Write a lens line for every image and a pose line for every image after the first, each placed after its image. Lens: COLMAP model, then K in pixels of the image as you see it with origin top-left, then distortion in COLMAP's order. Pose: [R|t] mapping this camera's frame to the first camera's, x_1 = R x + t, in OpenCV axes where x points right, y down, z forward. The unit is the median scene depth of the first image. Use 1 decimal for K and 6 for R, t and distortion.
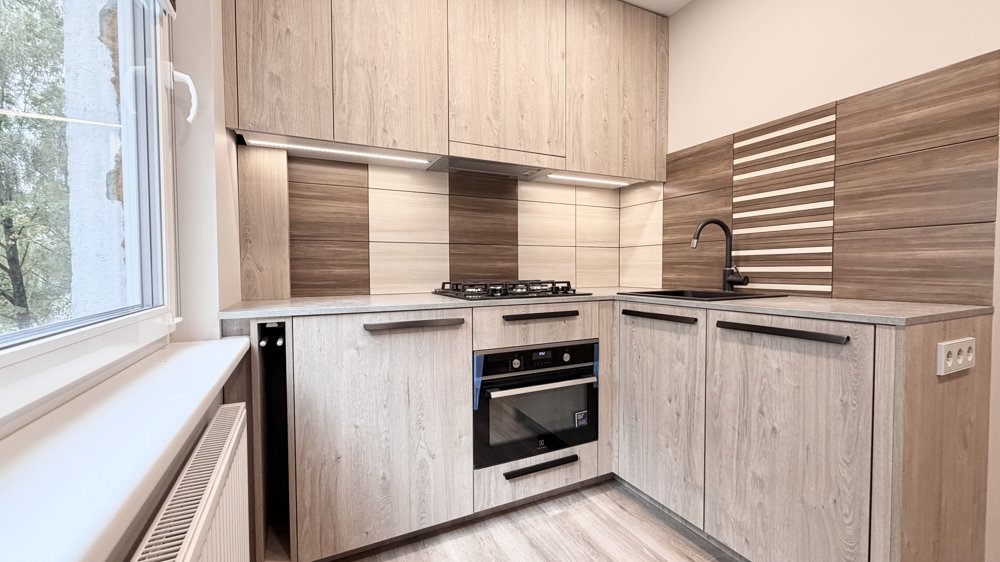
lens RADIAL K [[399.2, 0, 496.8], [0, 399.2, 281.8], [0, 0, 1]] dist [0.000400, 0.000371]
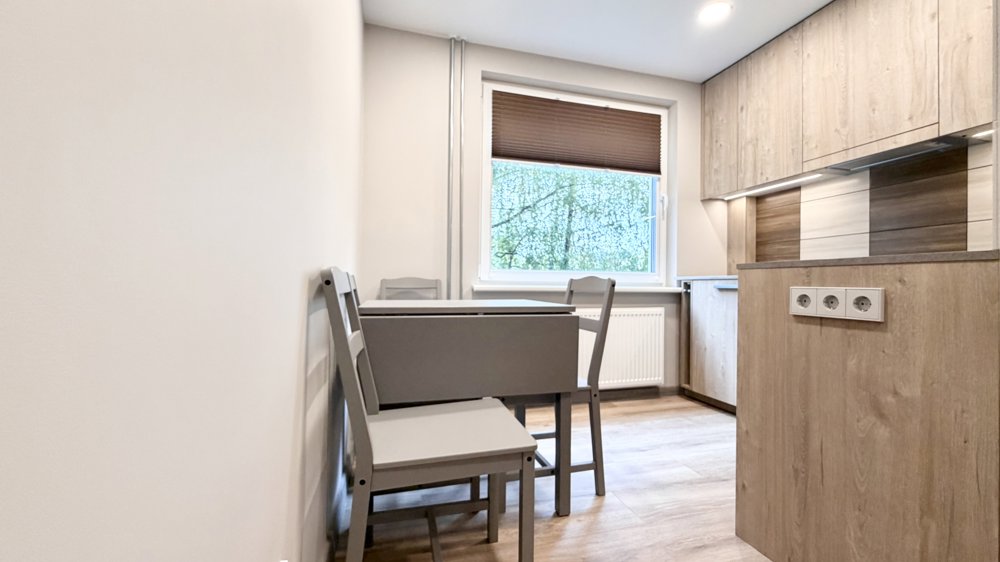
lens RADIAL K [[399.2, 0, 495.2], [0, 399.2, 279.7], [0, 0, 1]] dist [0.000400, 0.000371]
pose [[-0.186746, -0.011782, -0.982338, 1.473915], [-0.042870, 0.999073, -0.003833, 0.107426], [0.981472, 0.041397, -0.187078, 0.232878]]
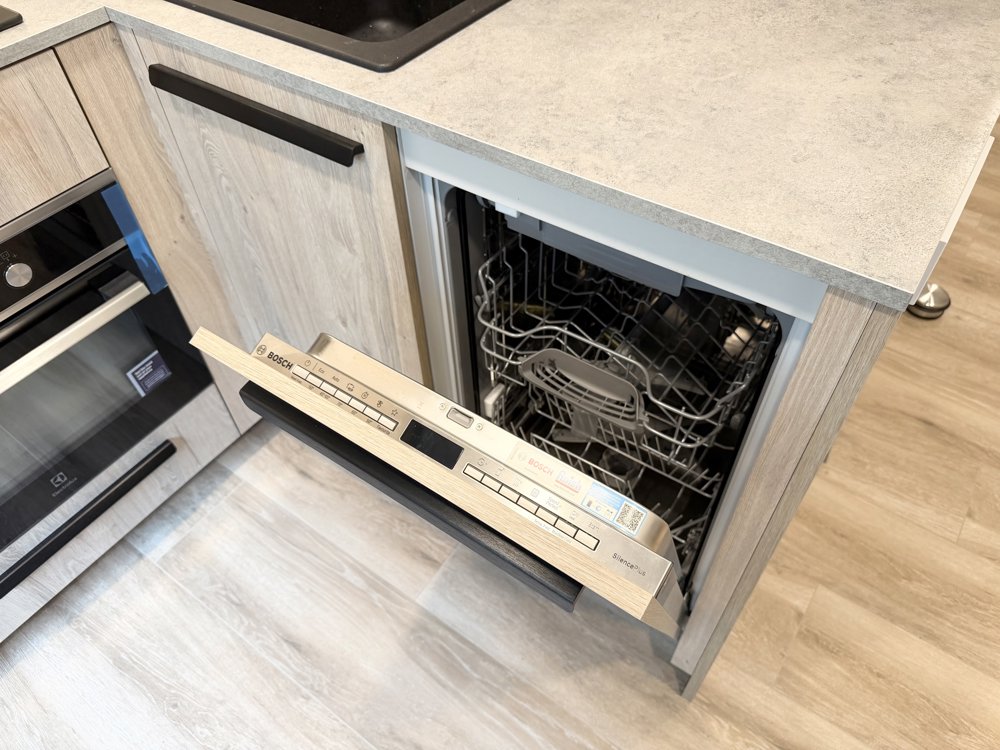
lens RADIAL K [[724.7, 0, 497.3], [0, 724.7, 376.5], [0, 0, 1]] dist [-0.009529, -0.004938]
pose [[0.880990, -0.366387, 0.299361, 0.312876], [0.036150, 0.682993, 0.729530, -0.157620], [-0.471752, -0.631886, 0.614955, 0.434576]]
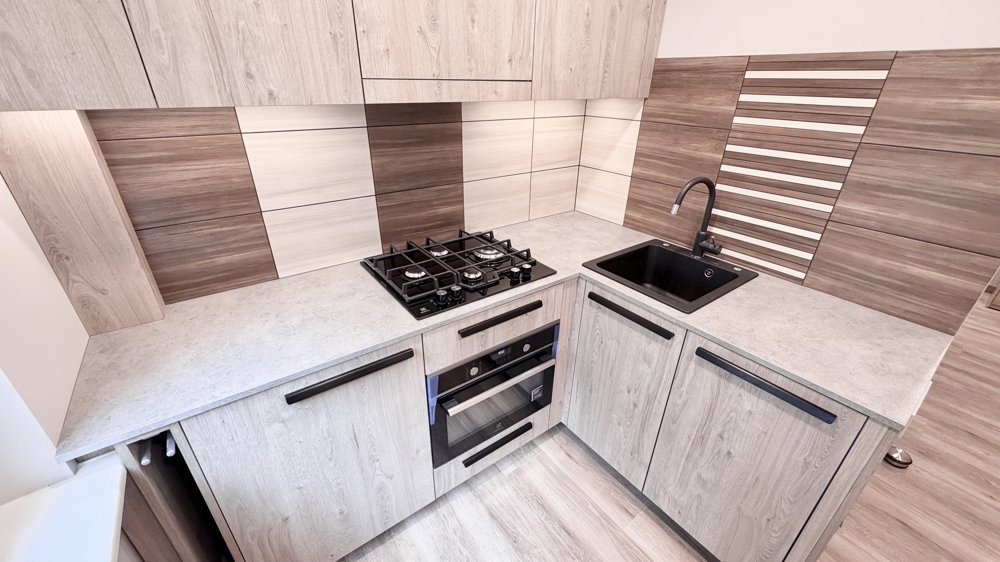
lens RADIAL K [[399.2, 0, 497.1], [0, 399.2, 282.1], [0, 0, 1]] dist [0.000400, 0.000371]
pose [[0.983725, -0.062957, 0.168290, -0.036881], [-0.014772, 0.905098, 0.424946, -0.341532], [-0.179073, -0.420516, 0.889438, 0.267392]]
